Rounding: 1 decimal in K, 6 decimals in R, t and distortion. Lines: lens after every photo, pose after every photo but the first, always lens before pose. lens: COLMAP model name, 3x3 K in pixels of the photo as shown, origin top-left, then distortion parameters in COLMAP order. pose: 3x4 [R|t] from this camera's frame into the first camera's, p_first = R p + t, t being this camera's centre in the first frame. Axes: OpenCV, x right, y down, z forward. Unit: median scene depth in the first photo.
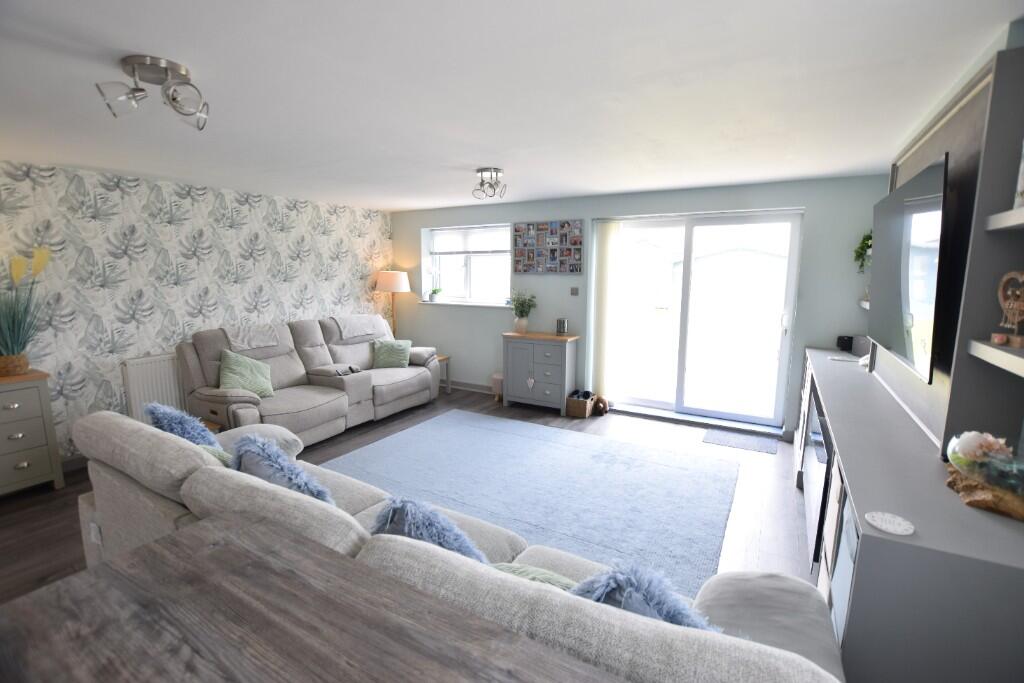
lens RADIAL K [[452.9, 0, 519.3], [0, 452.9, 346.7], [0, 0, 1]] dist [-0.020904, 0.000868]
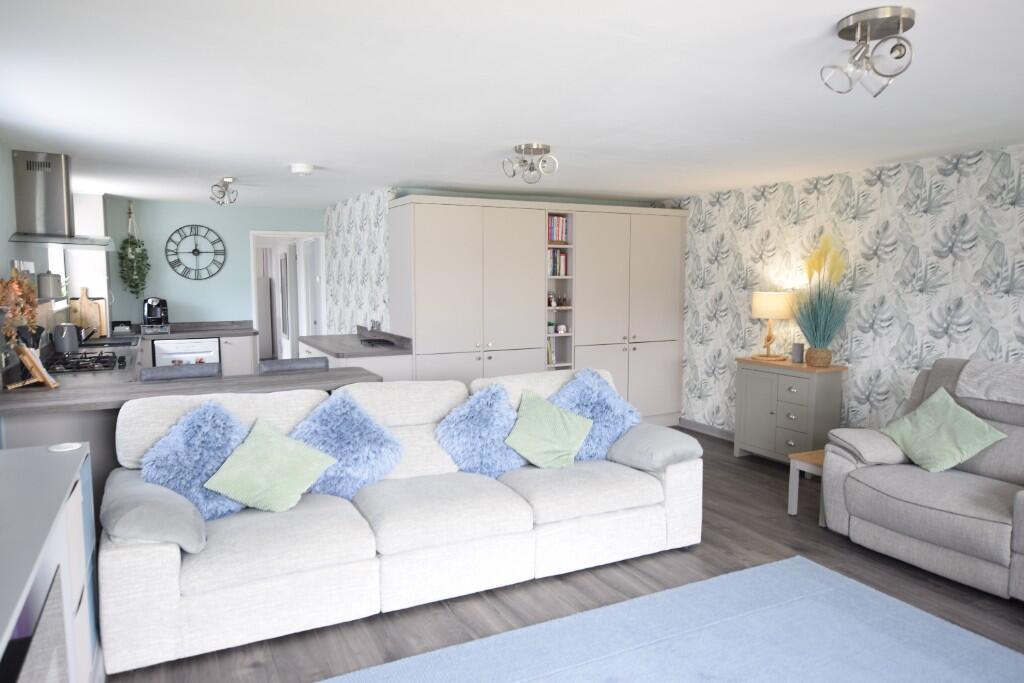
lens RADIAL K [[710.3, 0, 515.2], [0, 710.3, 348.6], [0, 0, 1]] dist [0.035267, 0.002279]
pose [[-0.529238, 0.091196, -0.843558, 0.595906], [-0.139736, 0.971263, 0.192671, -0.171310], [0.836888, 0.219845, -0.501286, 0.982017]]
